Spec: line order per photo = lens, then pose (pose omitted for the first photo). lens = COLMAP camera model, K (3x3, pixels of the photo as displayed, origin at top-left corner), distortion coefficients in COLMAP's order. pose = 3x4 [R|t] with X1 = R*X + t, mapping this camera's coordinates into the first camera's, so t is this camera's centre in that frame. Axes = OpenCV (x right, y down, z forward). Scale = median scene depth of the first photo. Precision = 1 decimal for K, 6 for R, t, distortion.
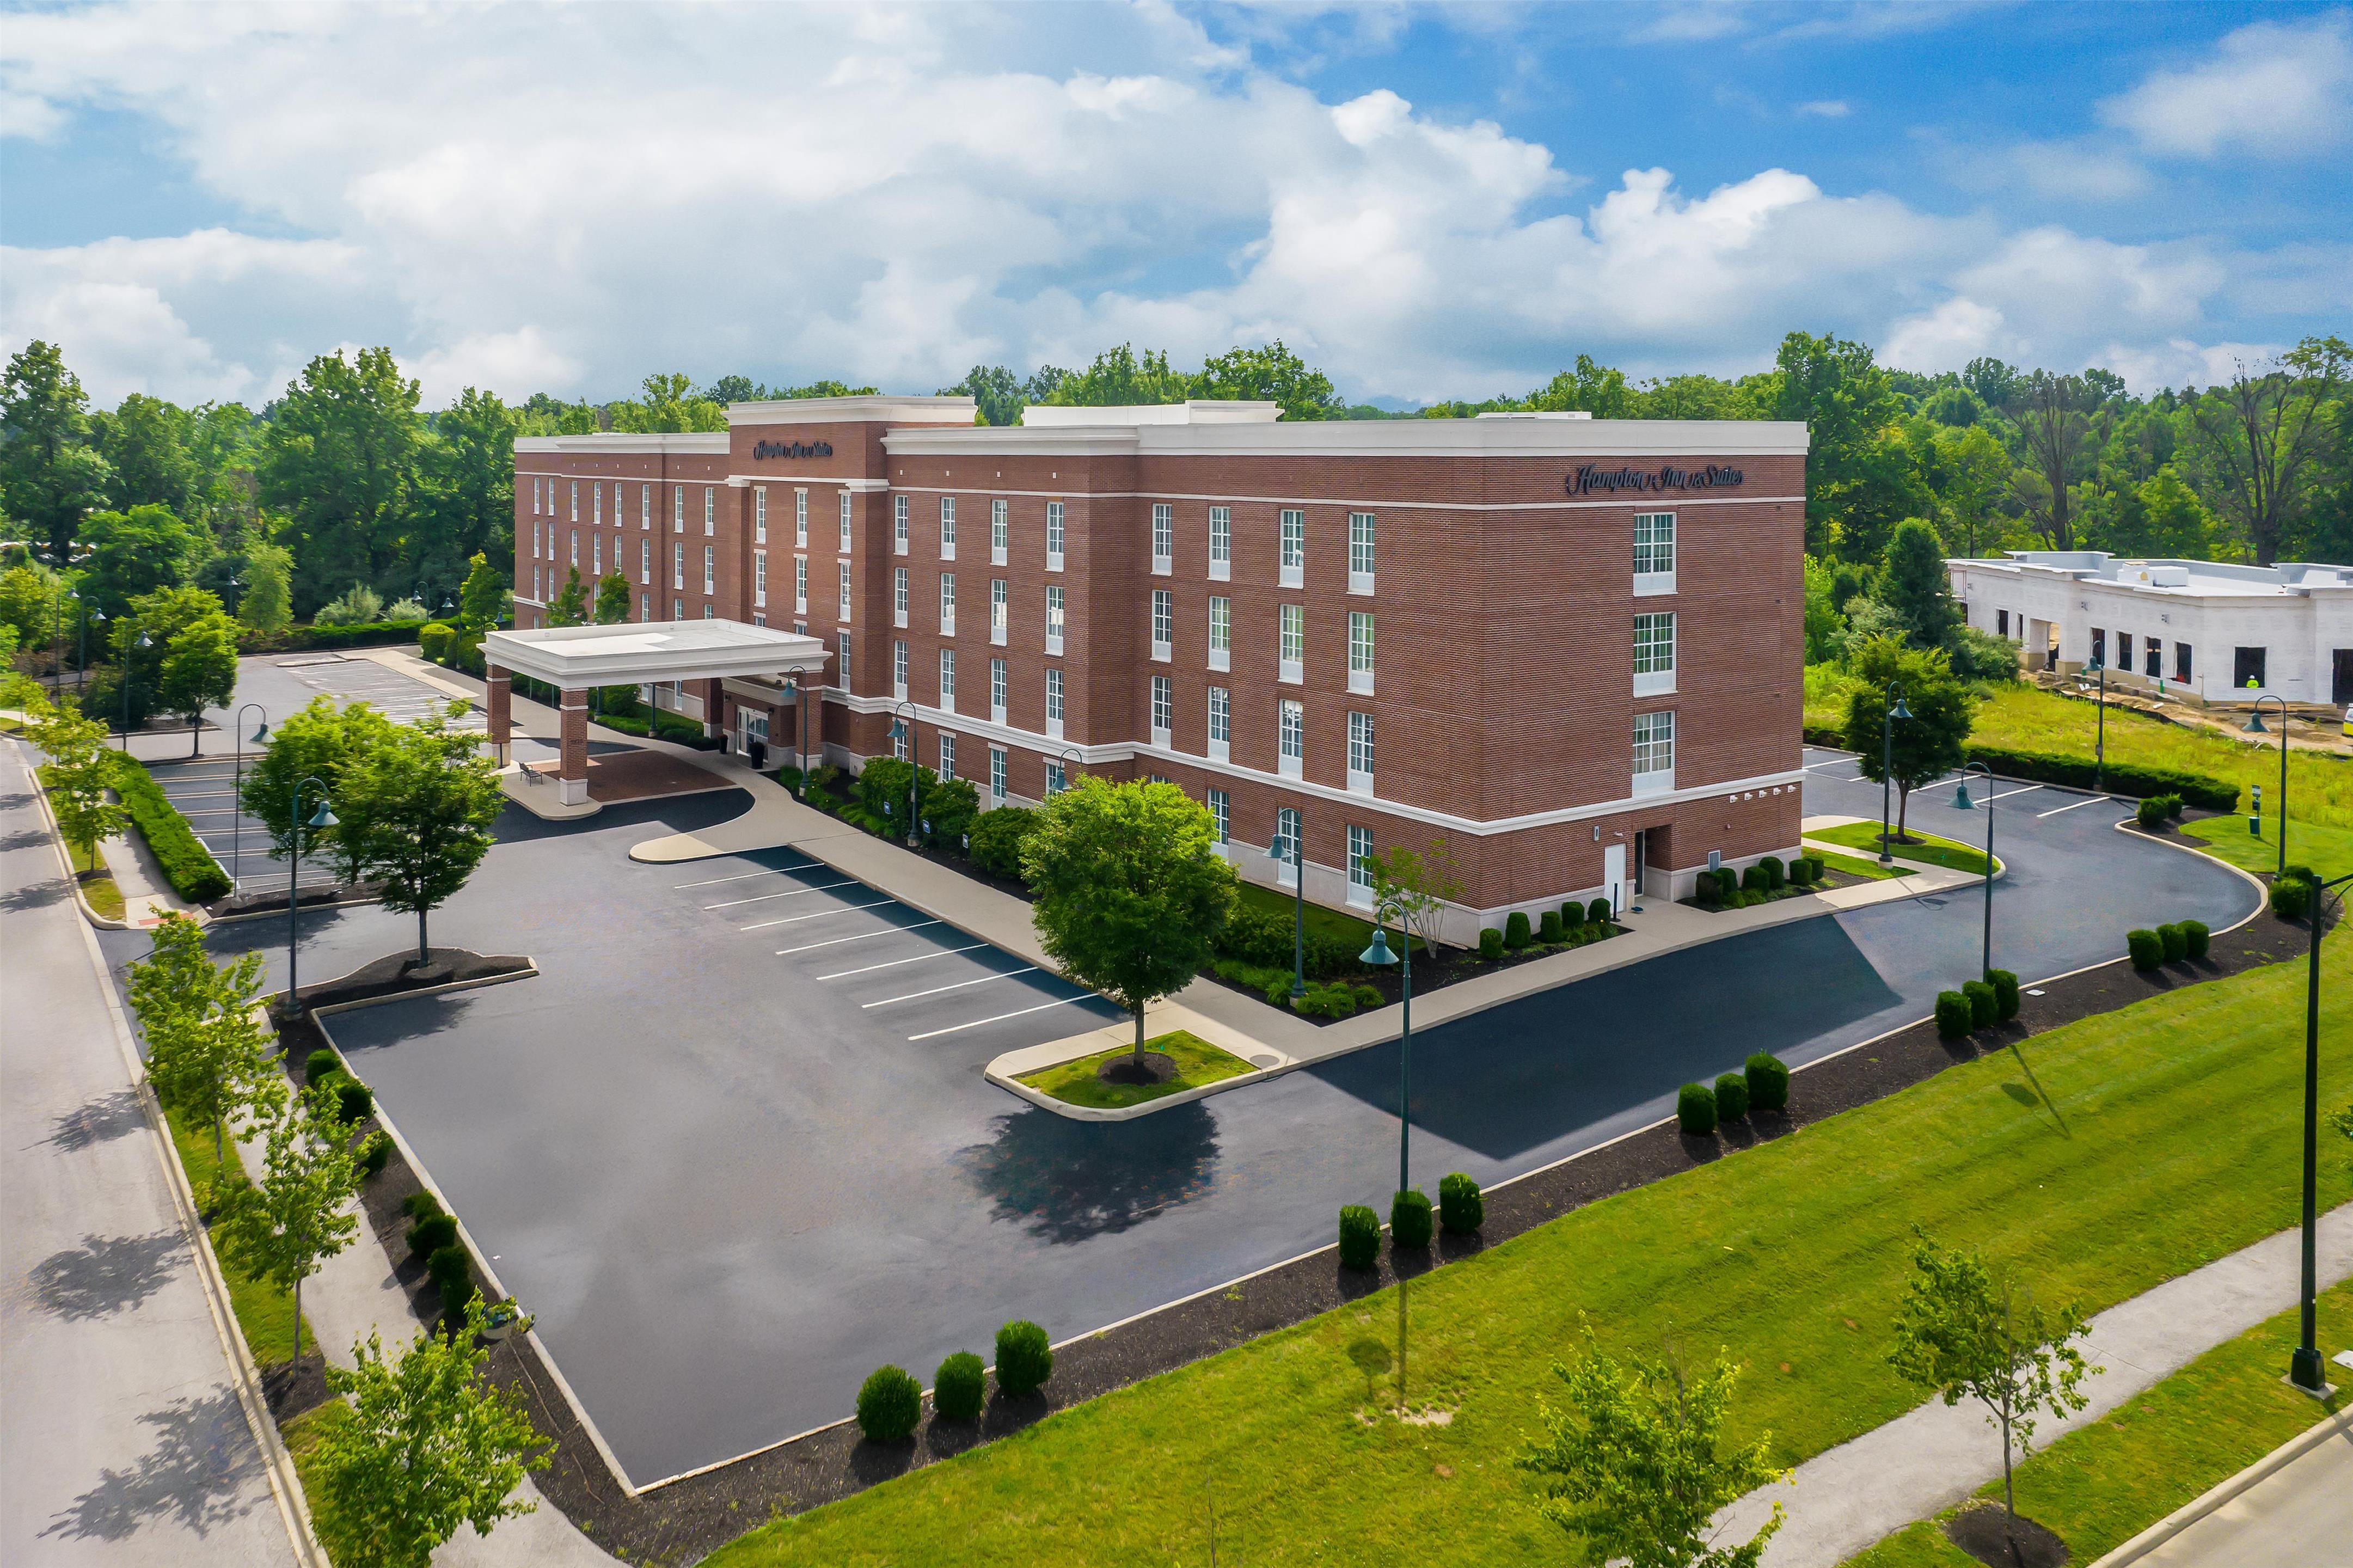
lens RADIAL K [[1819.0, 0, 1173.8], [0, 1819.0, 725.3], [0, 0, 1]] dist [-0.054144, 0.088701]
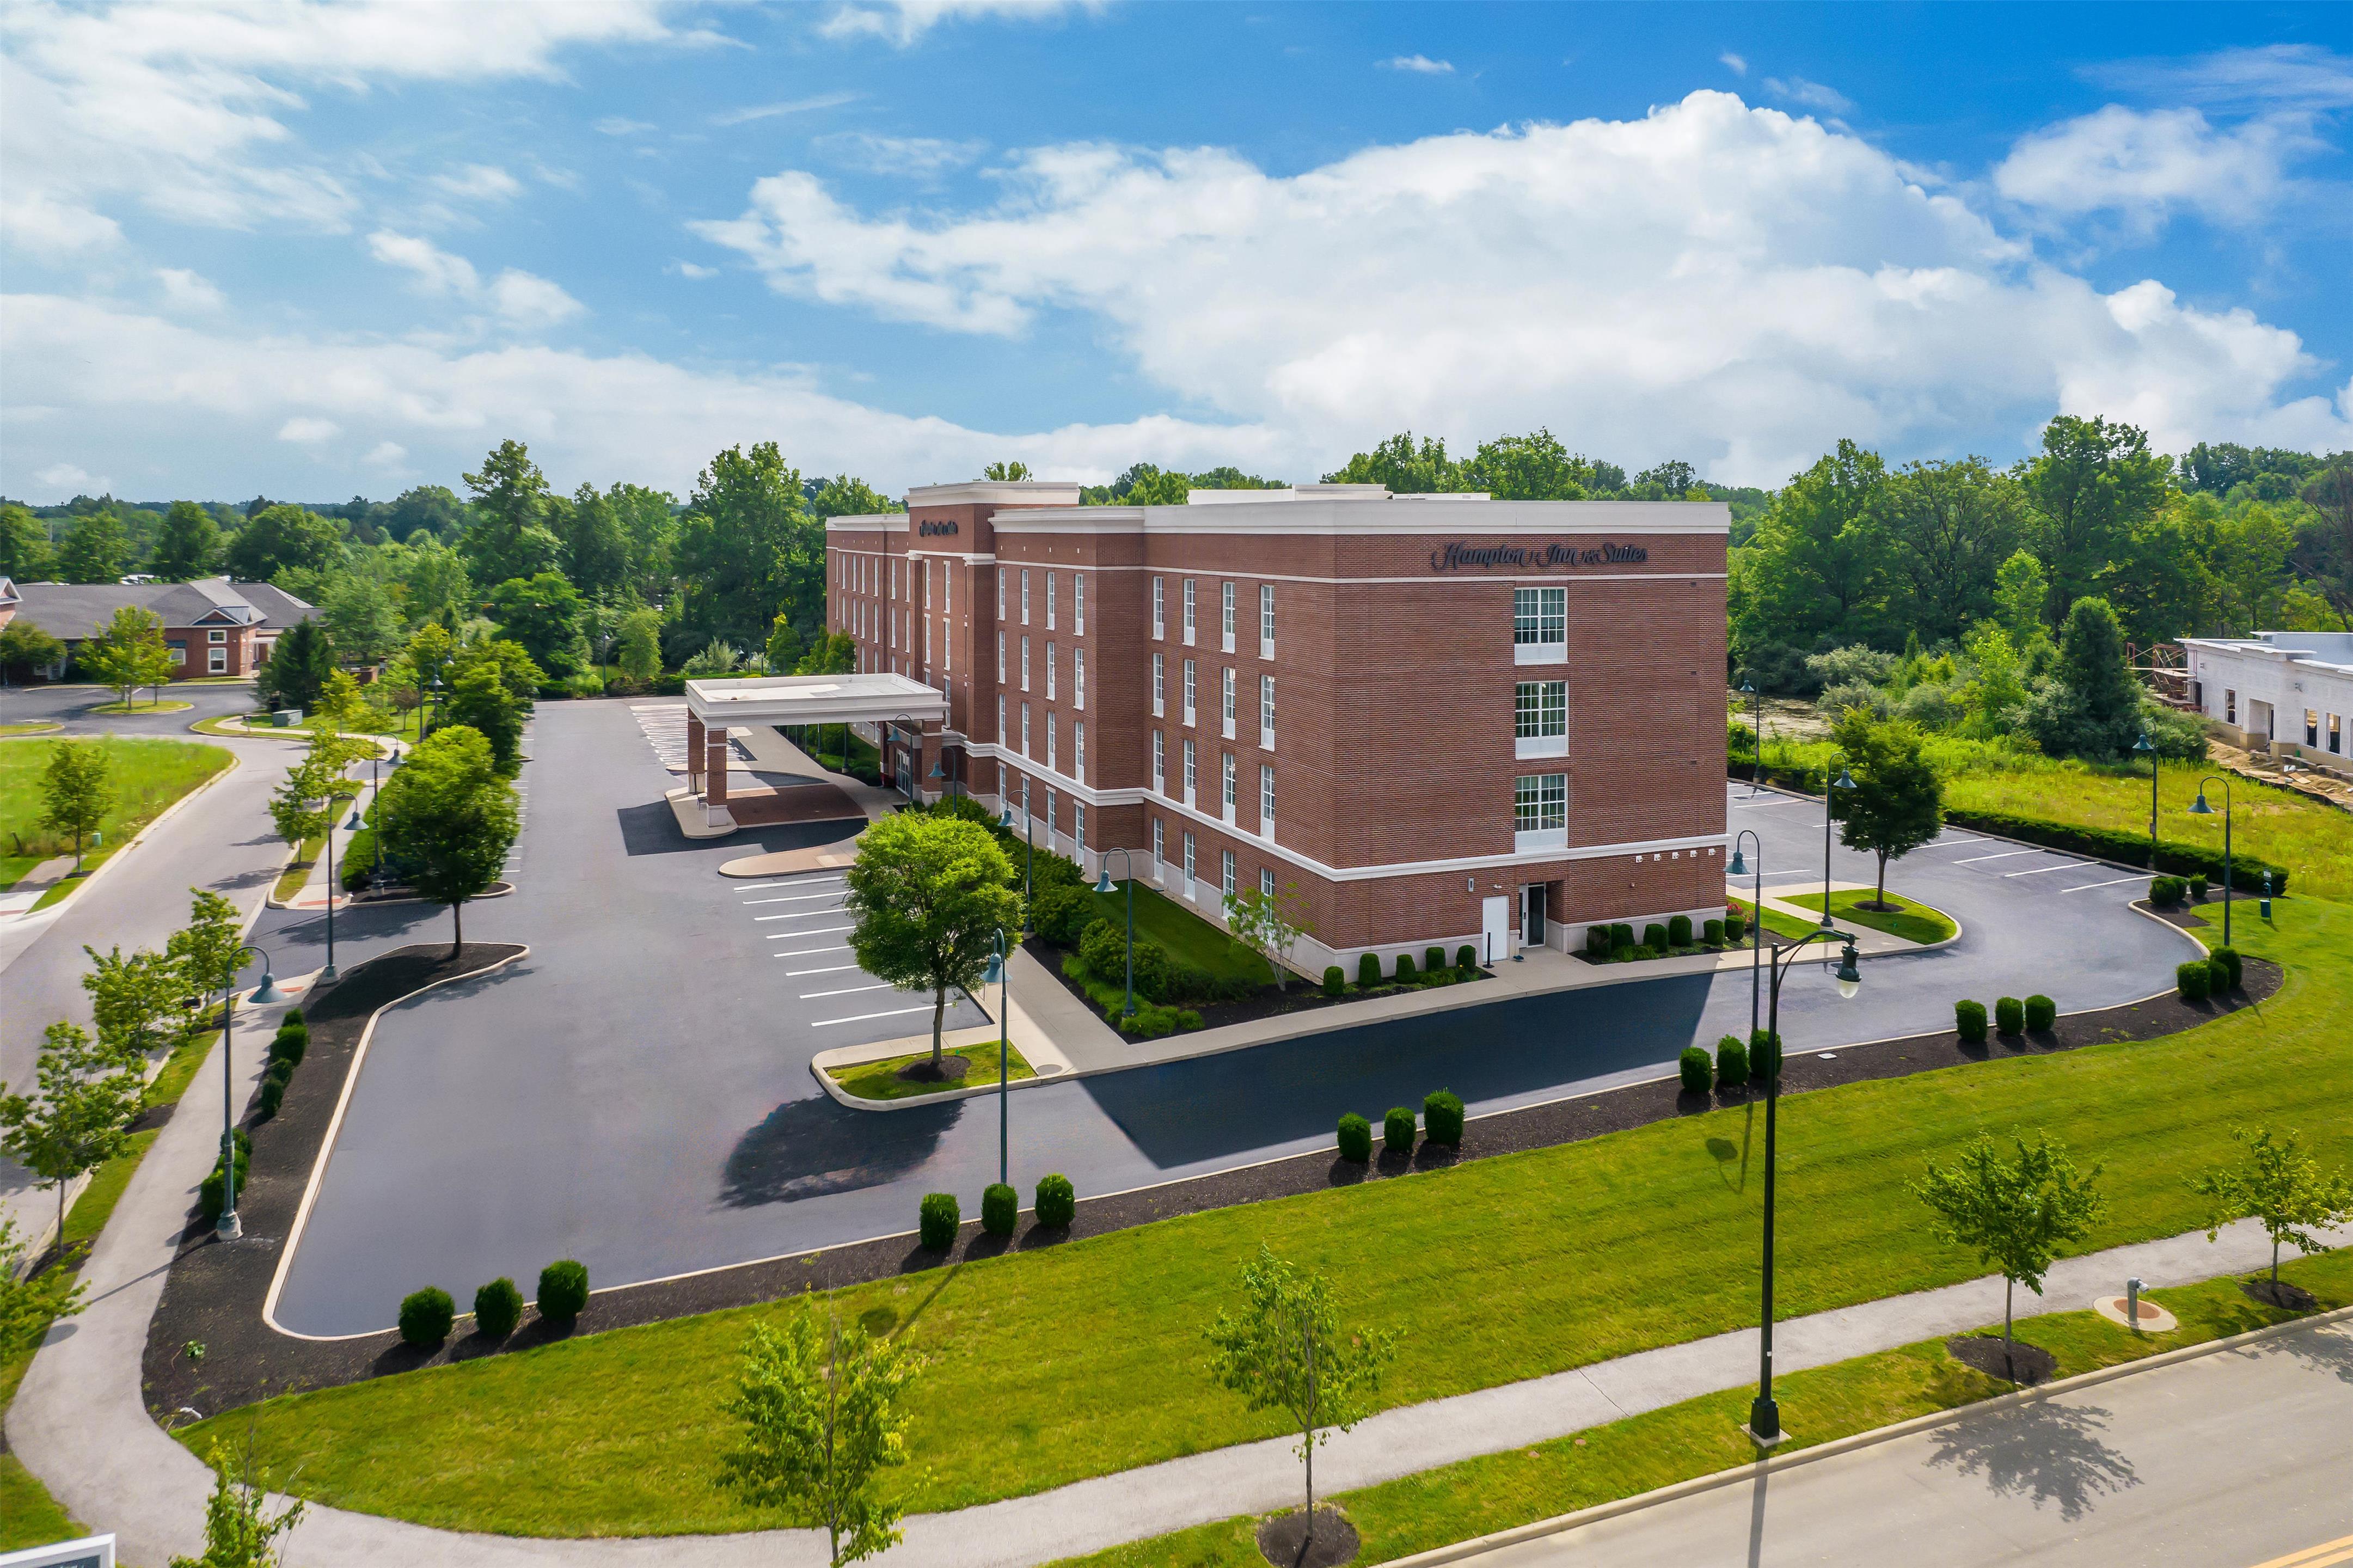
lens RADIAL K [[1648.7, 0, 1245.0], [0, 1648.7, 775.1], [0, 0, 1]] dist [-0.054996, 0.059653]
pose [[0.980496, 0.029937, -0.194246, 0.271999], [-0.030297, 0.999540, 0.001117, -0.002377], [0.194190, 0.004790, 0.980952, 0.015058]]
